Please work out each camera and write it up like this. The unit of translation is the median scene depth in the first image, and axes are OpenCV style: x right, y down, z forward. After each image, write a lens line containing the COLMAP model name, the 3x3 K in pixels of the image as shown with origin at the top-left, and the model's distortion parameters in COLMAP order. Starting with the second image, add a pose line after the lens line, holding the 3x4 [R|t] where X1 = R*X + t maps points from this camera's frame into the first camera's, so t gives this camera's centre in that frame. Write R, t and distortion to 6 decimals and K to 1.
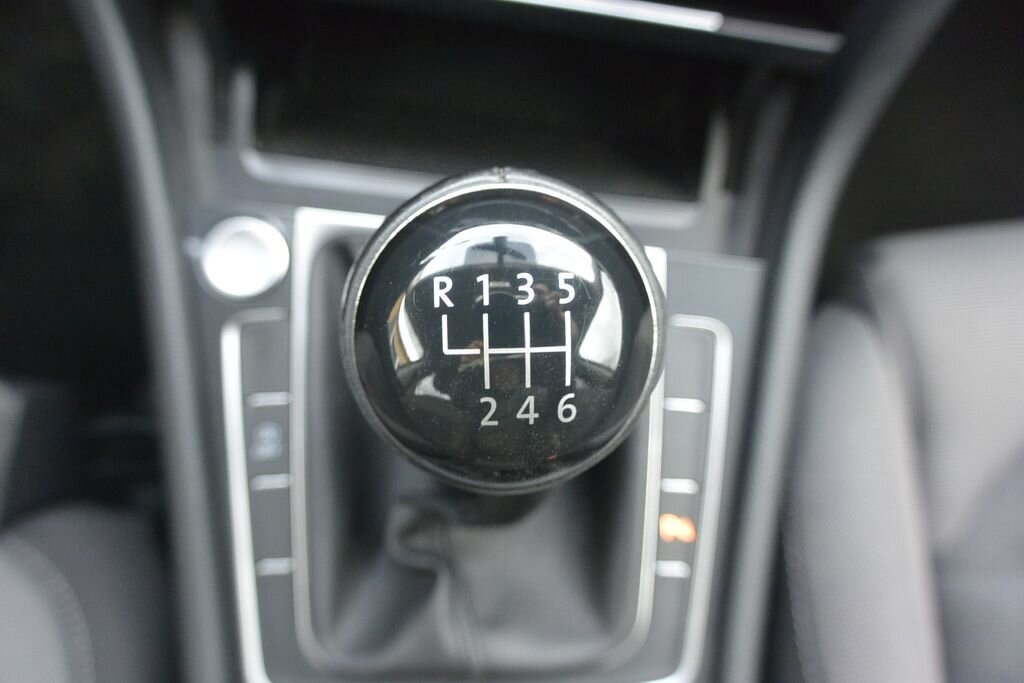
lens RADIAL K [[737.3, 0, 491.1], [0, 737.3, 343.4], [0, 0, 1]] dist [-0.000776, 0.003355]
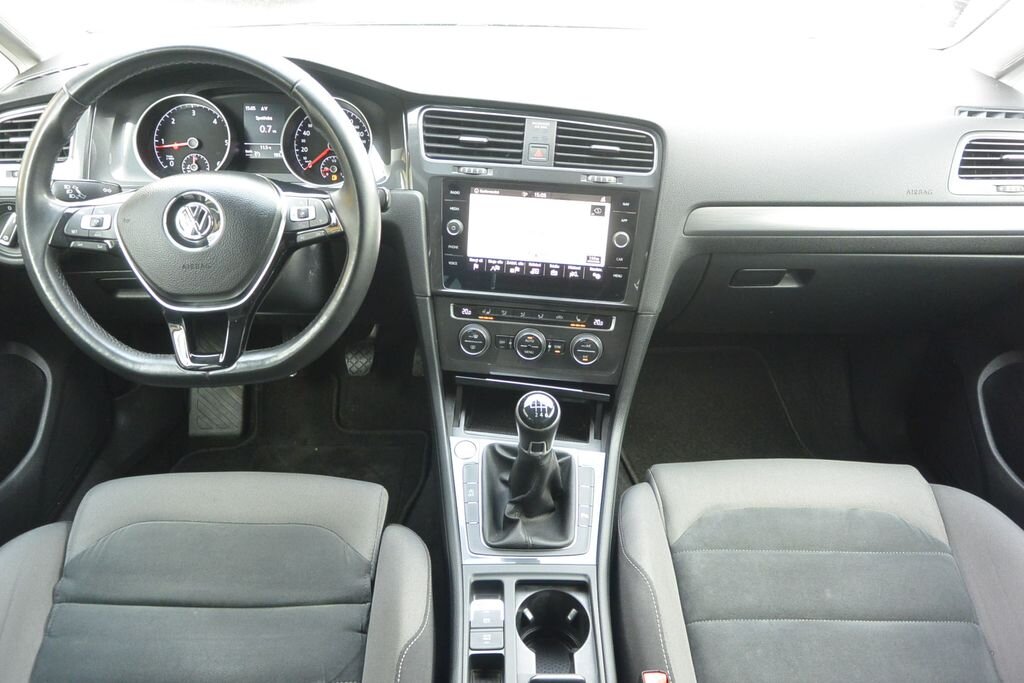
lens RADIAL K [[791.3, 0, 509.3], [0, 791.3, 342.2], [0, 0, 1]] dist [-0.000749, 0.016443]
pose [[0.999909, 0.012030, 0.006059, -0.151861], [-0.005827, 0.791895, -0.610630, 1.986110], [-0.012144, 0.610539, 0.791893, -2.632000]]
